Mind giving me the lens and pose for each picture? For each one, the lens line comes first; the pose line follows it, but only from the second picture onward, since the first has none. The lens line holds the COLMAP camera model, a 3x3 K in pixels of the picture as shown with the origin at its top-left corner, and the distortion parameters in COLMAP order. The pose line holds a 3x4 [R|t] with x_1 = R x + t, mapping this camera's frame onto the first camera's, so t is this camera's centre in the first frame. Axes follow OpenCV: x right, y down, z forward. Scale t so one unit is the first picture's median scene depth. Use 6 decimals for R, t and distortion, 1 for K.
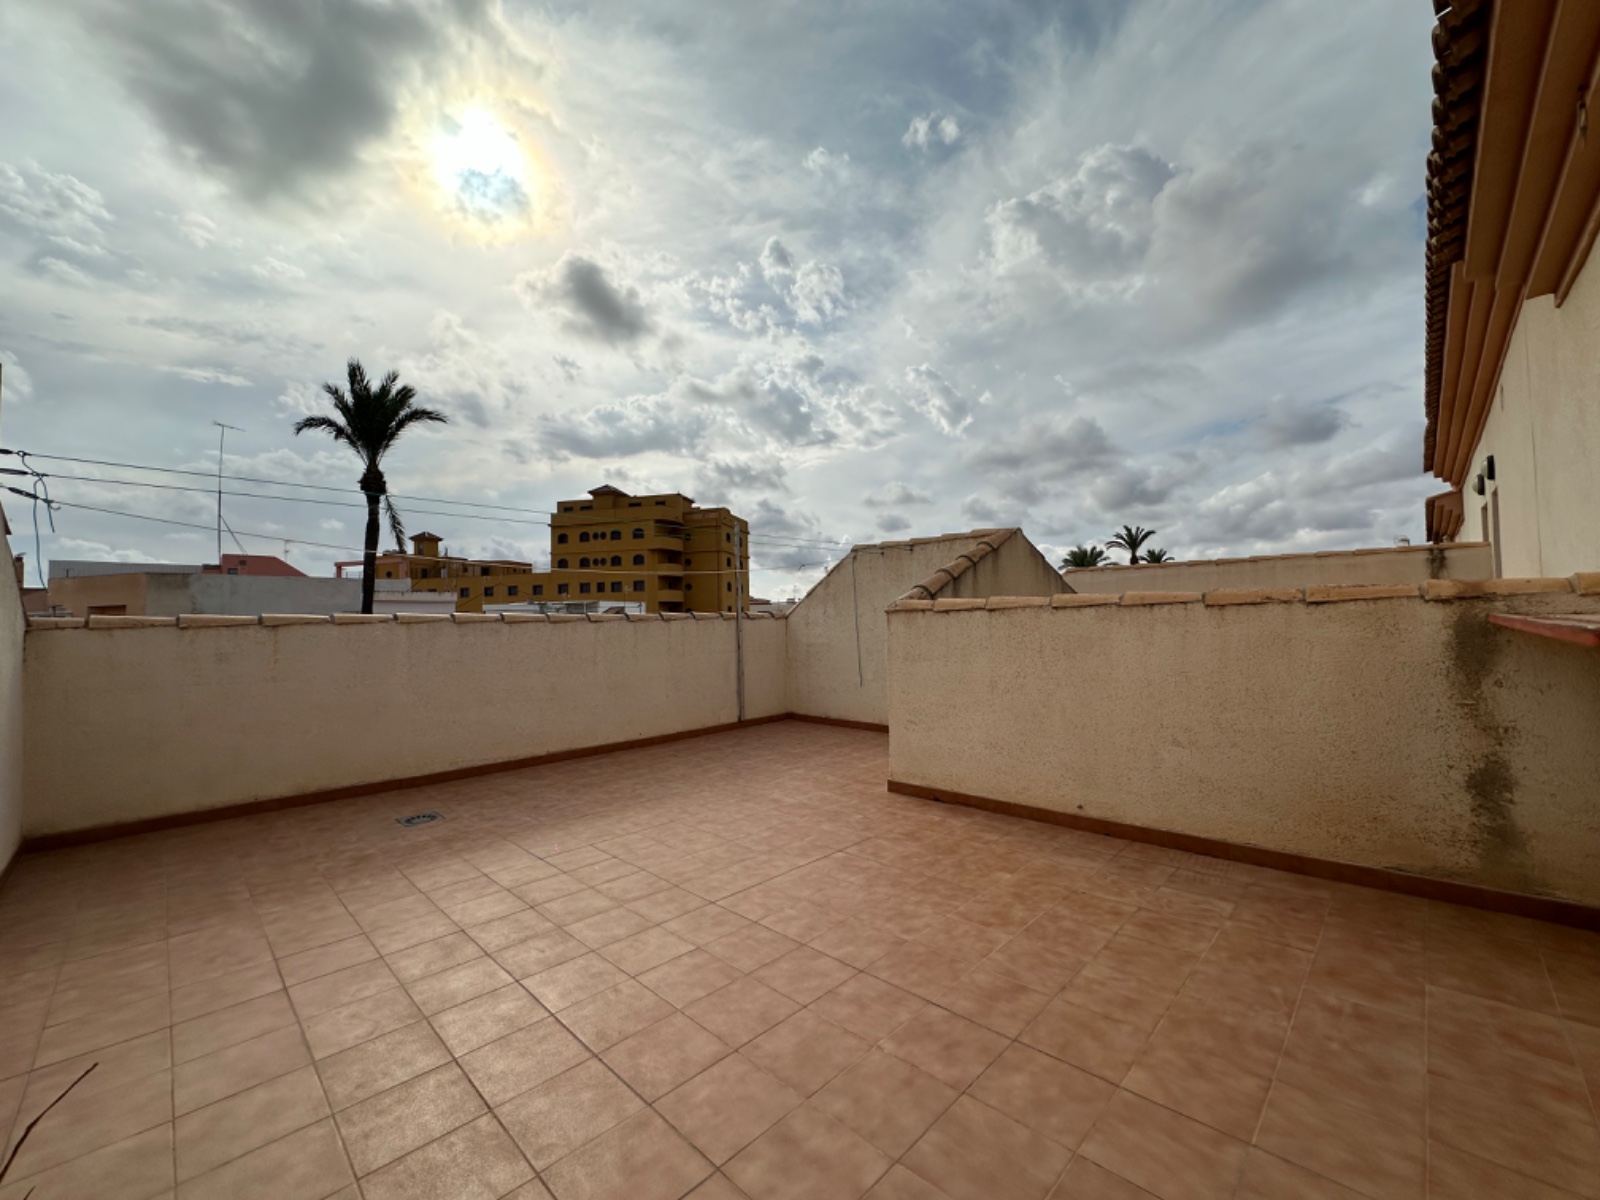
lens RADIAL K [[638.9, 0, 803.0], [0, 638.9, 600.7], [0, 0, 1]] dist [-0.002025, -0.000083]
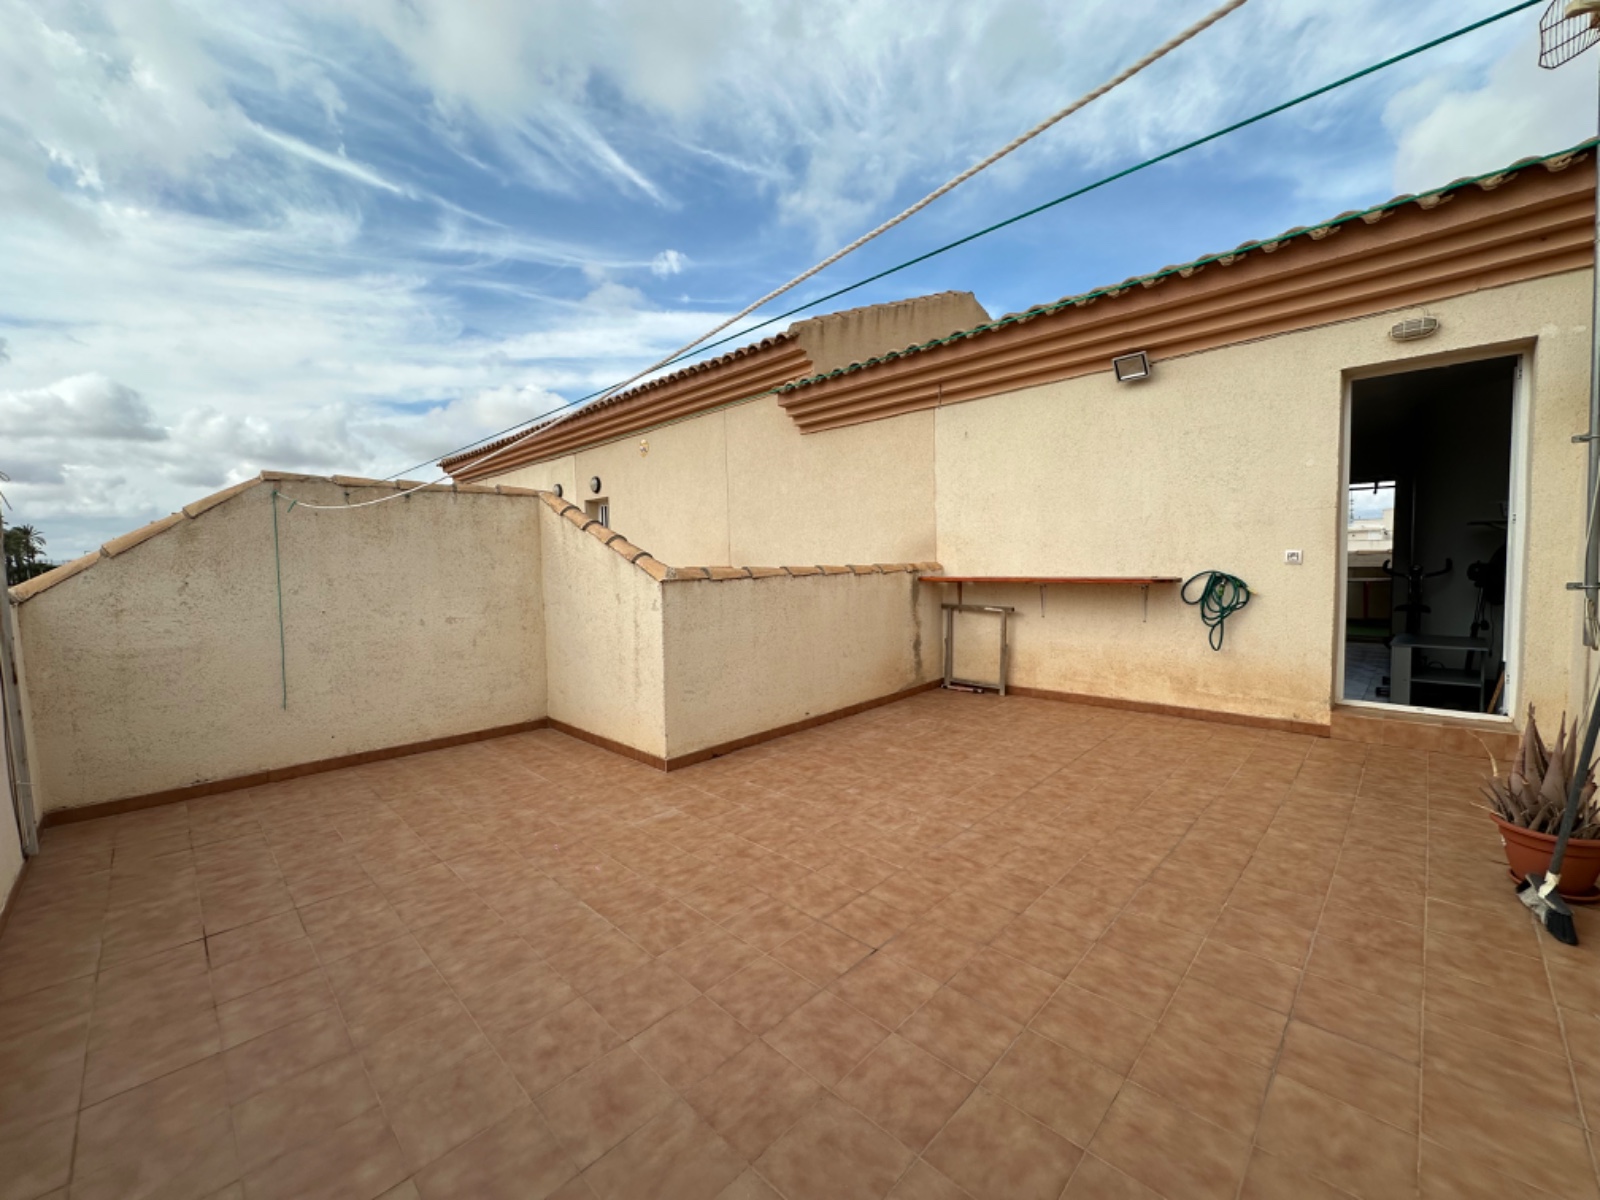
lens RADIAL K [[628.1, 0, 816.9], [0, 628.1, 598.7], [0, 0, 1]] dist [-0.001711, -0.000184]
pose [[-0.004272, -0.042528, 0.999086, -1.017621], [-0.008964, 0.999057, 0.042488, 0.001908], [-0.999951, -0.008774, -0.004650, 1.024453]]
